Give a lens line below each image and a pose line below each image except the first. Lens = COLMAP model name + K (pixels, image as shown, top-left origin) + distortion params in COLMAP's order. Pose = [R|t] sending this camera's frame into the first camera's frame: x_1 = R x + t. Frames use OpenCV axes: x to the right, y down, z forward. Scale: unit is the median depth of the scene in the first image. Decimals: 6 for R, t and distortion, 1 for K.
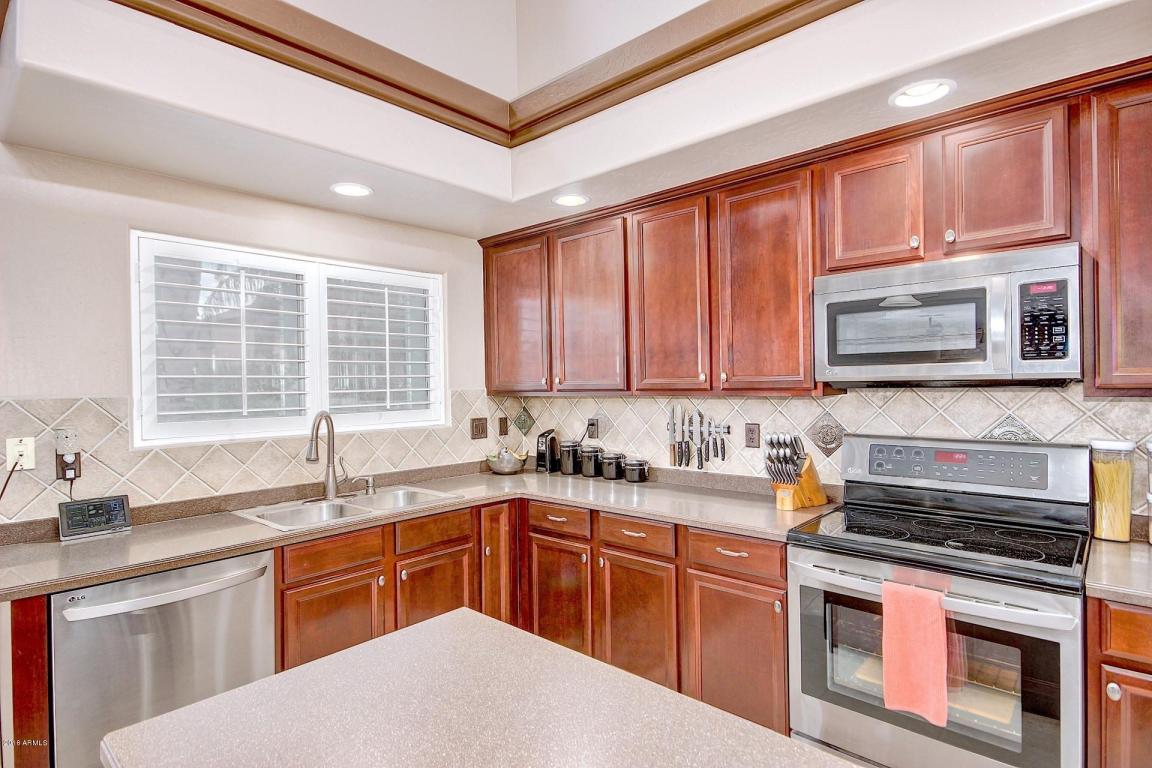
lens RADIAL K [[596.0, 0, 569.9], [0, 596.0, 384.1], [0, 0, 1]] dist [0.000231, 0.000153]
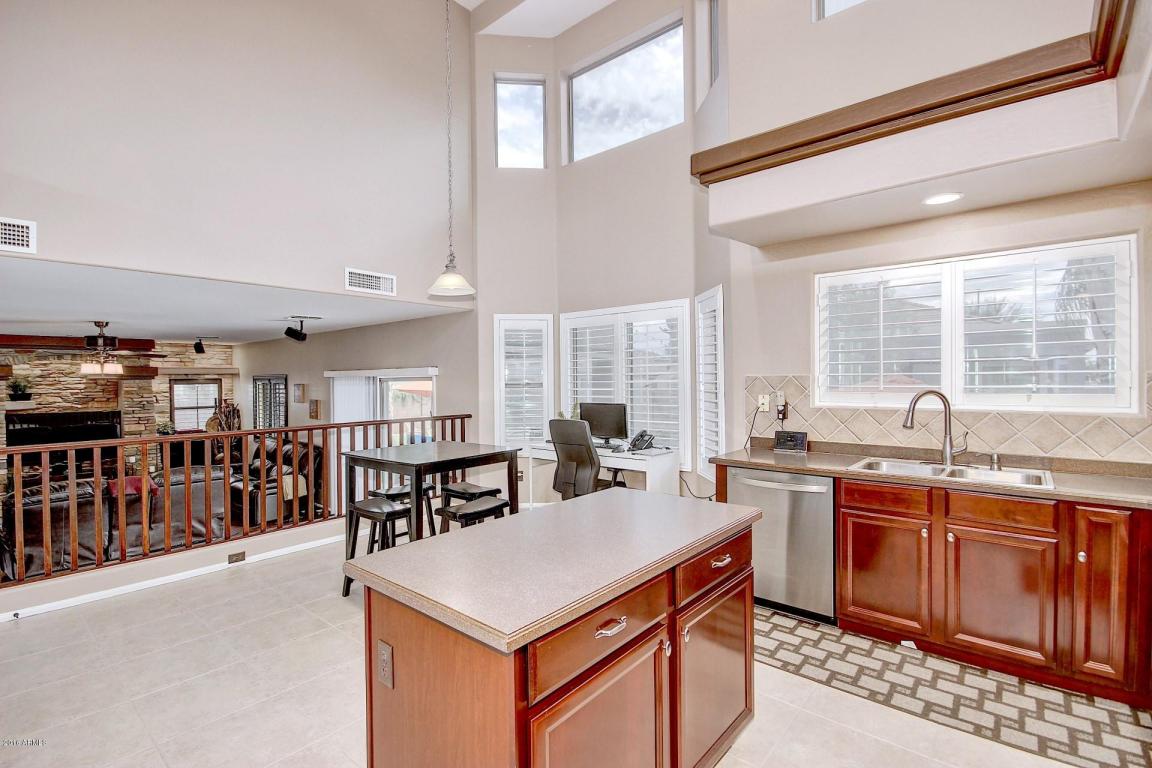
lens RADIAL K [[528.4, 0, 576.0], [0, 528.4, 384.0], [0, 0, 1]] dist [0.018273, -0.017747]
pose [[0.039048, 0.027588, -0.998856, 0.626261], [0.007363, 0.999584, 0.027896, -0.000374], [0.999210, -0.008444, 0.038829, 0.237499]]
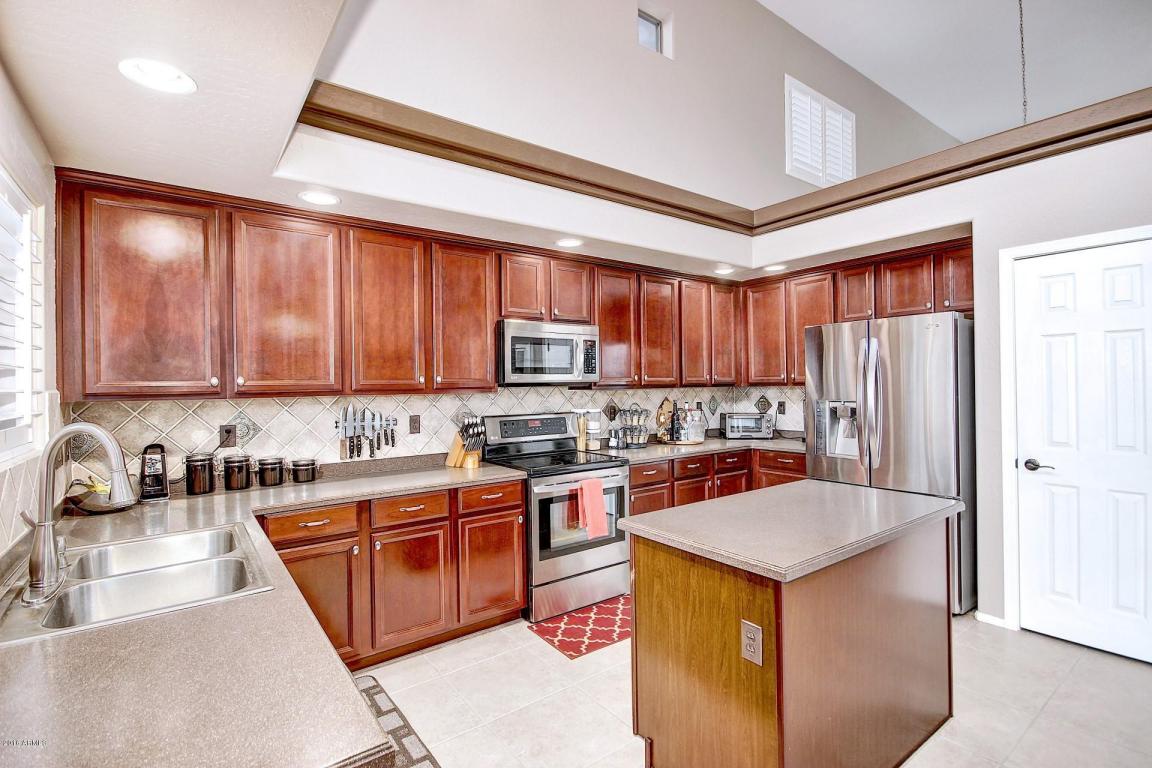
lens RADIAL K [[525.2, 0, 572.4], [0, 525.2, 383.8], [0, 0, 1]] dist [-0.008766, -0.000139]
pose [[0.190312, 0.015862, 0.981596, -0.807507], [0.013307, 0.999736, -0.018735, 0.023252], [-0.981634, 0.016627, 0.190050, 0.447625]]
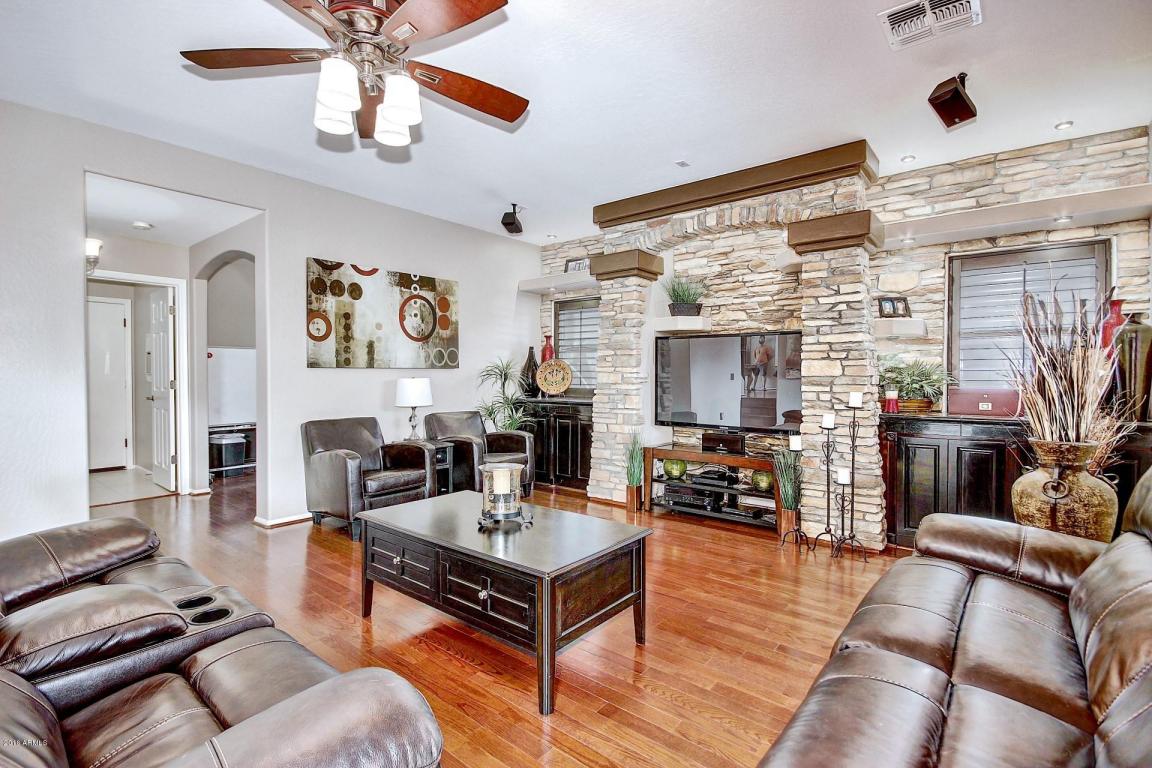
lens RADIAL K [[544.0, 0, 576.0], [0, 544.0, 384.0], [0, 0, 1]] dist [0.012784, 0.000376]
pose [[-0.997551, 0.017401, -0.067744, -2.022037], [0.016168, 0.999694, 0.018699, 0.343940], [0.068048, 0.017558, -0.997528, -1.007437]]
